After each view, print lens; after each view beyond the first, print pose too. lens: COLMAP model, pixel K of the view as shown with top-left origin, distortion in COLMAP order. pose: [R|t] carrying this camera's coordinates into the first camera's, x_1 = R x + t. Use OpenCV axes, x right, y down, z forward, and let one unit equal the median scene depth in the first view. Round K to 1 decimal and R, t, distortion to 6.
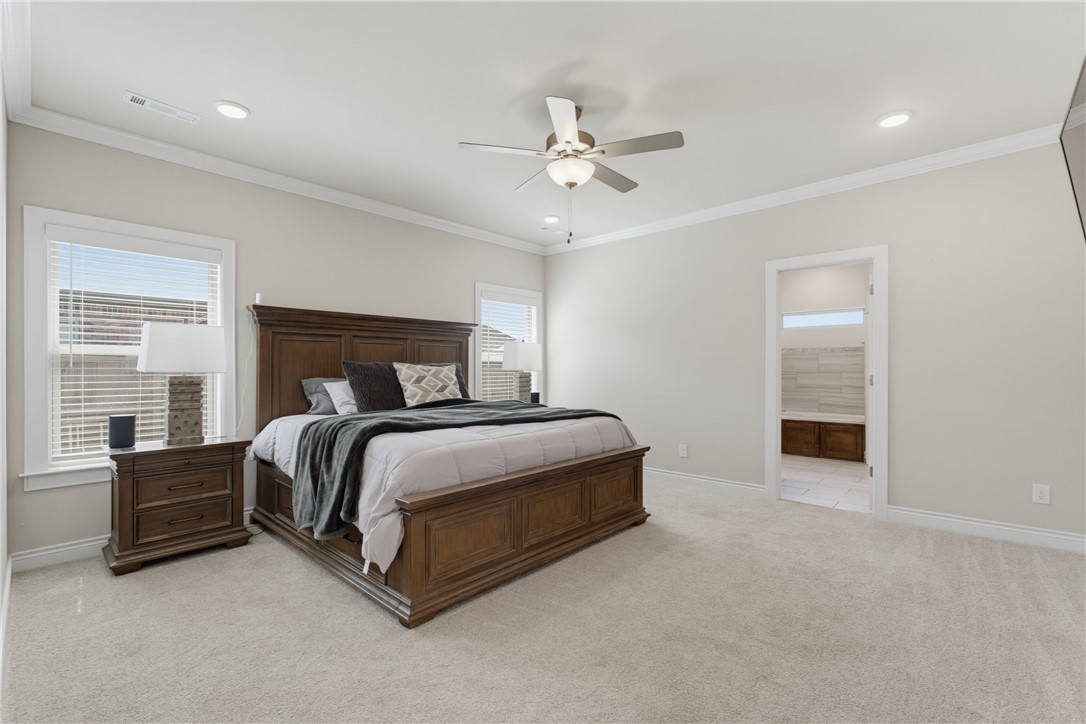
lens RADIAL K [[471.8, 0, 543.0], [0, 471.8, 362.0], [0, 0, 1]] dist [0.000522, 0.000030]
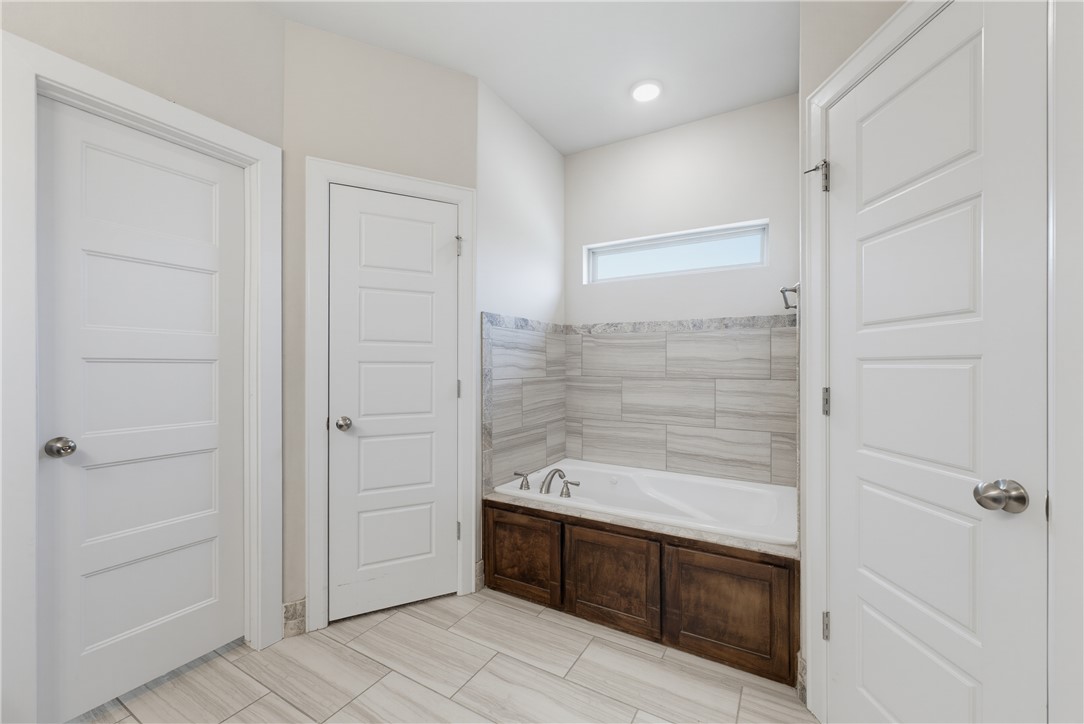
lens RADIAL K [[430.2, 0, 542.0], [0, 430.2, 362.0], [0, 0, 1]] dist [0.000583, 0.000053]
pose [[0.976025, 0.002762, 0.217642, 0.444324], [-0.001517, 0.999982, -0.005885, 0.011895], [-0.217654, 0.005414, 0.976011, 0.733738]]
